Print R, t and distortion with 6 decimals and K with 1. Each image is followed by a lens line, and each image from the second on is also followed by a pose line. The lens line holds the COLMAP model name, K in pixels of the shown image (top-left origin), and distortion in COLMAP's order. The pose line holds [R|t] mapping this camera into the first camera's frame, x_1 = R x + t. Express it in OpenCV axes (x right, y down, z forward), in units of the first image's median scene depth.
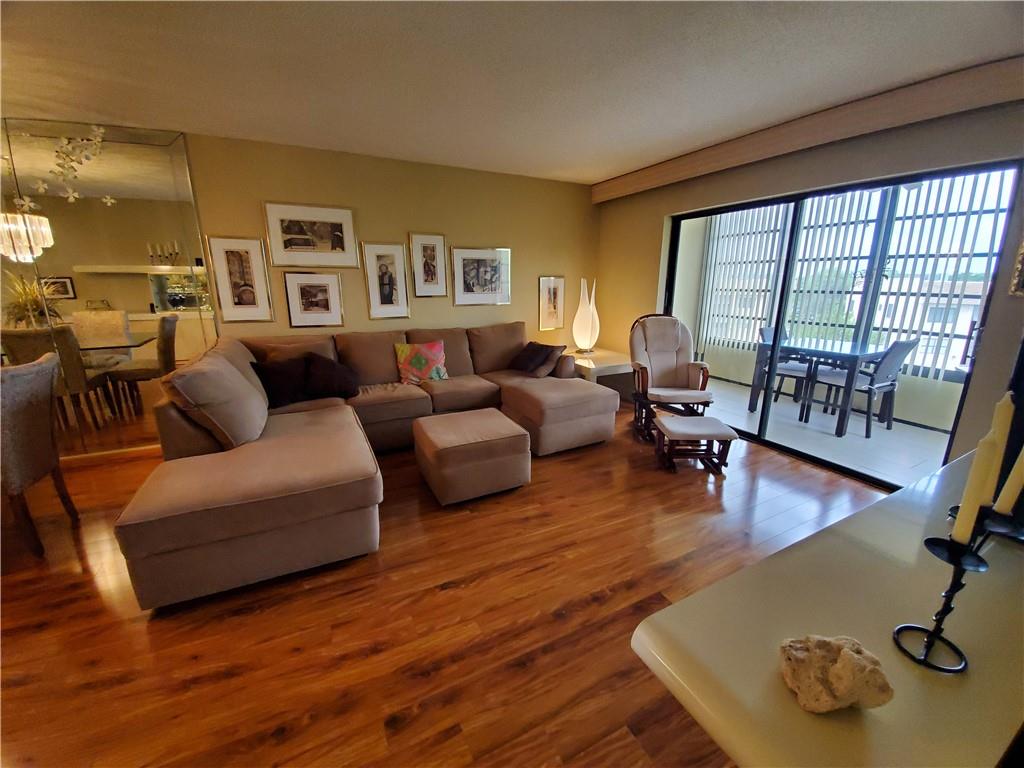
lens RADIAL K [[405.0, 0, 523.8], [0, 405.0, 389.0], [0, 0, 1]] dist [0.014219, -0.017990]
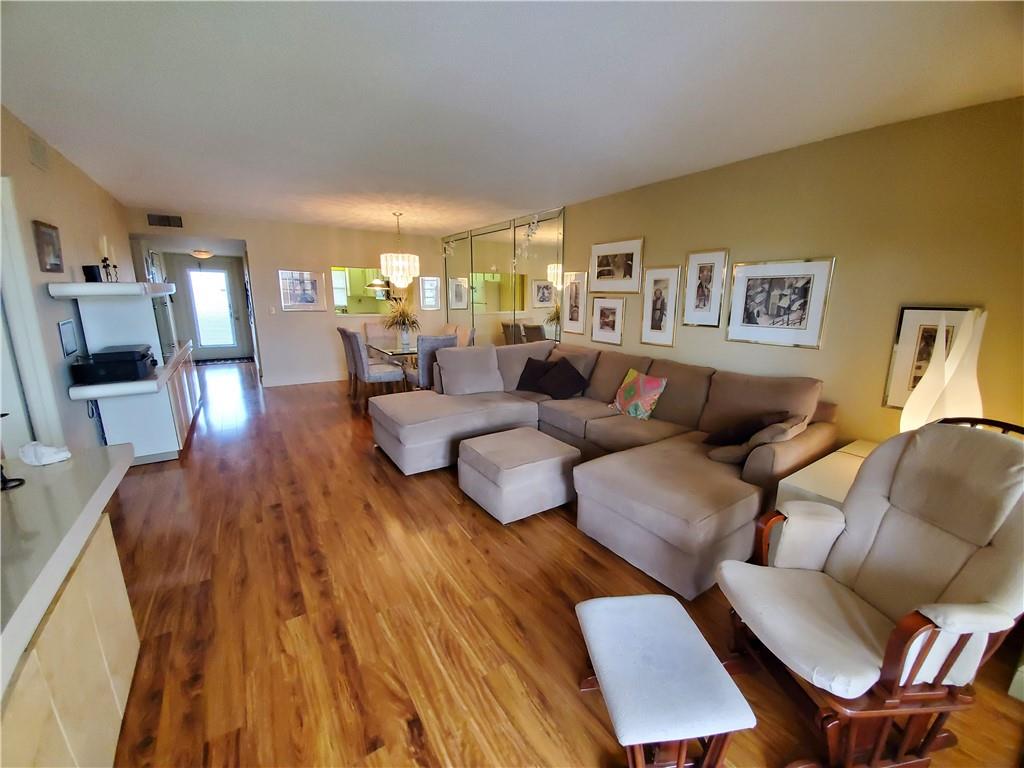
lens RADIAL K [[405.0, 0, 523.8], [0, 405.0, 389.0], [0, 0, 1]] dist [0.014219, -0.017990]
pose [[0.124576, 0.218601, -0.967830, 0.663084], [-0.270470, 0.945970, 0.178849, -0.184597], [0.954634, 0.239489, 0.176970, 0.637457]]
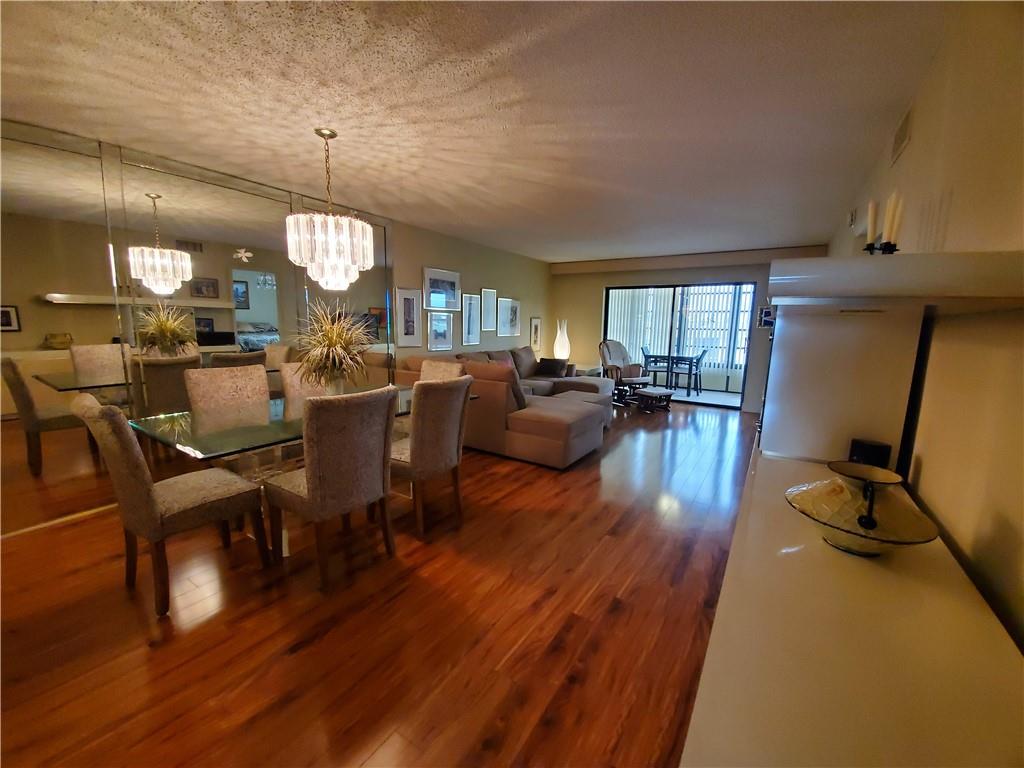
lens RADIAL K [[405.0, 0, 523.8], [0, 405.0, 389.0], [0, 0, 1]] dist [0.014219, -0.017990]
pose [[0.861125, -0.070318, 0.503508, -1.049950], [0.114516, 0.991765, -0.057345, 0.107736], [-0.495329, 0.107041, 0.862086, -0.400700]]
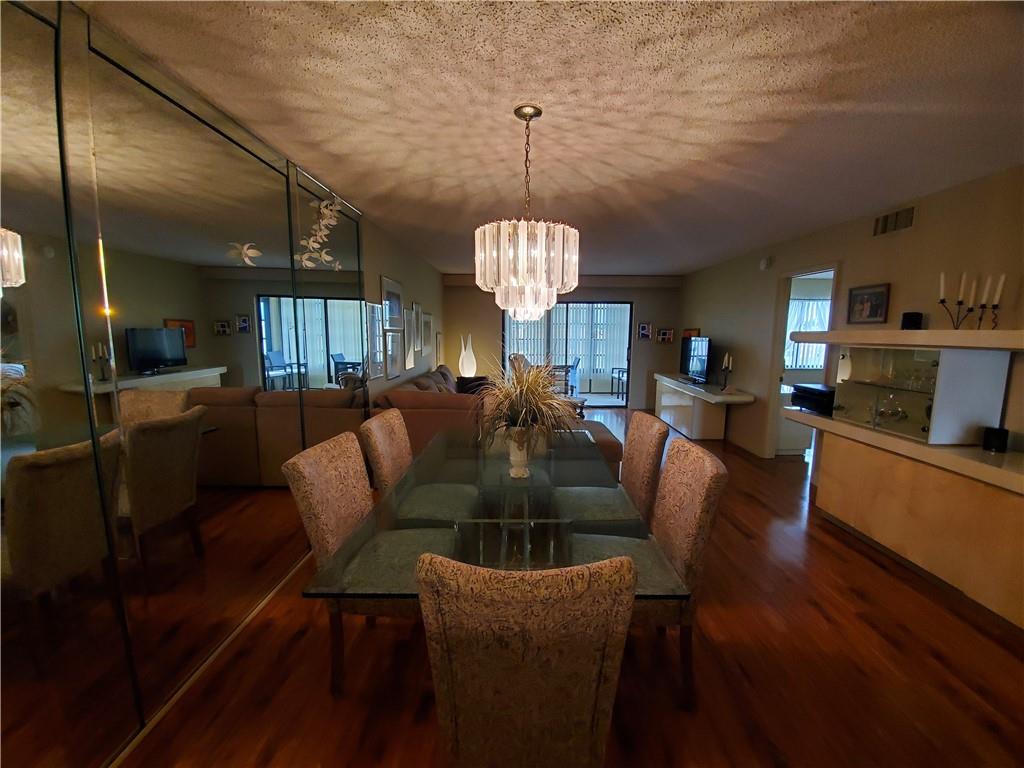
lens RADIAL K [[405.0, 0, 523.8], [0, 405.0, 389.0], [0, 0, 1]] dist [0.014219, -0.017990]
pose [[0.456047, -0.127500, 0.880775, -1.459987], [0.222519, 0.974585, 0.025864, -0.073553], [-0.861688, 0.184194, 0.472828, 0.136217]]
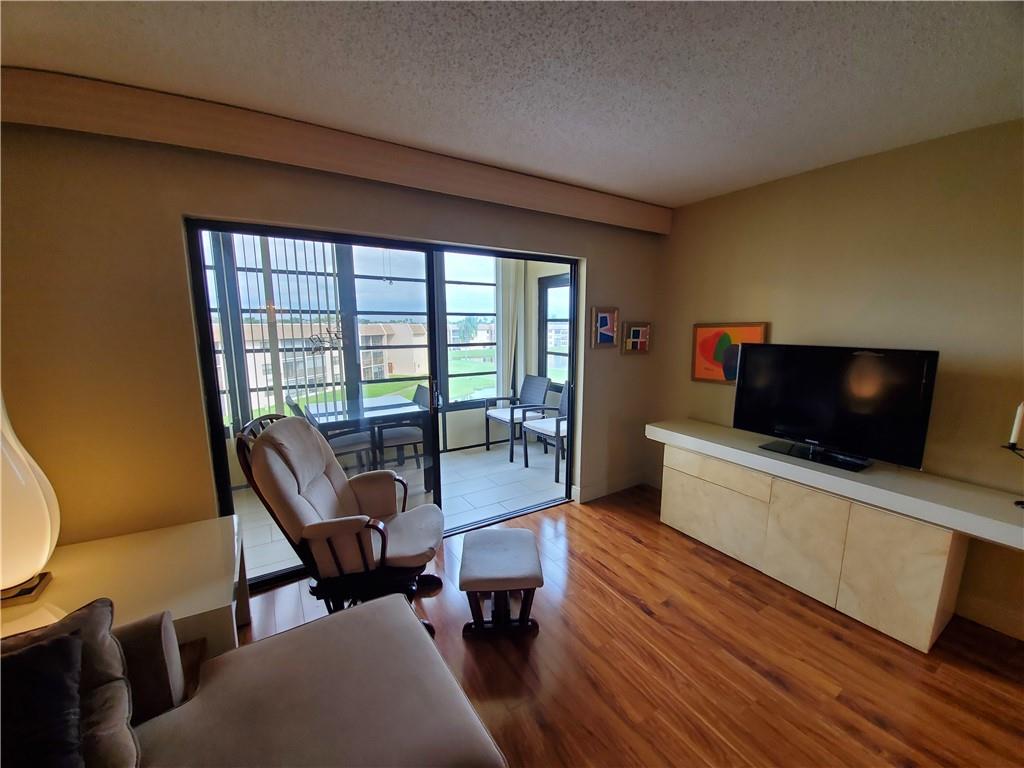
lens RADIAL K [[405.0, 0, 523.8], [0, 405.0, 389.0], [0, 0, 1]] dist [0.014219, -0.017990]
pose [[-0.088577, -0.151453, 0.984488, -0.194423], [0.248951, 0.953639, 0.169106, -0.246990], [-0.964457, 0.260068, -0.046766, 0.806856]]
